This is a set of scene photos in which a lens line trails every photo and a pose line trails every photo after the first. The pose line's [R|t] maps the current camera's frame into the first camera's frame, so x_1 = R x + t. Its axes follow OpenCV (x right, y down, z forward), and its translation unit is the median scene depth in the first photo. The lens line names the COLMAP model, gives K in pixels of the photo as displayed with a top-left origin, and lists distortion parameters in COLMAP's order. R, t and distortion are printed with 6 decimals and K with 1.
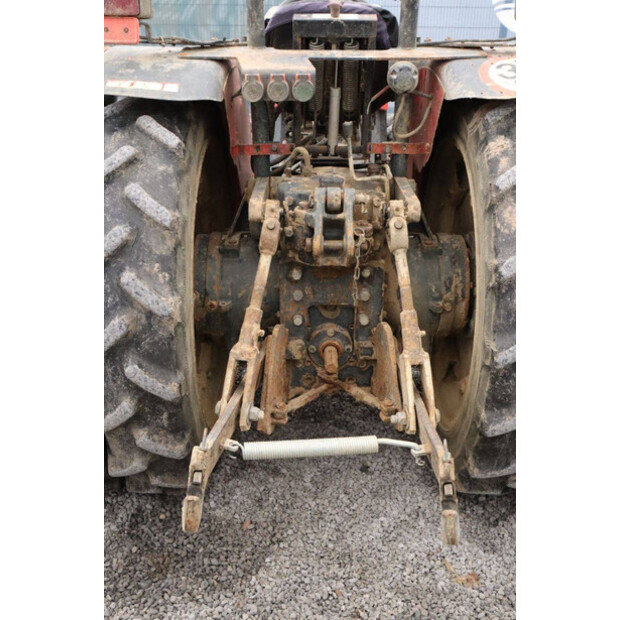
lens RADIAL K [[707.3, 0, 310.4], [0, 707.3, 309.4], [0, 0, 1]] dist [0.000655, 0.000000]
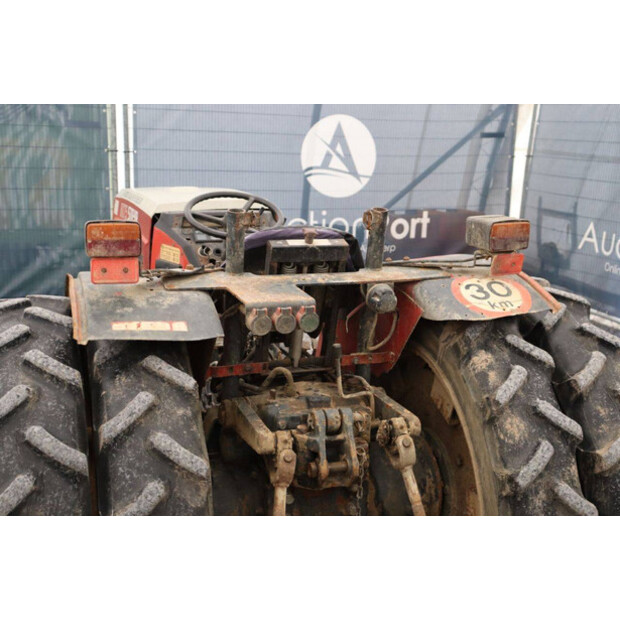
lens RADIAL K [[781.2, 0, 309.5], [0, 781.2, 311.3], [0, 0, 1]] dist [-0.030671, 0.000000]
pose [[0.946973, -0.053111, 0.316892, -0.341354], [0.112531, 0.978602, -0.172265, -0.121776], [-0.300962, 0.198791, 0.932686, -0.047751]]
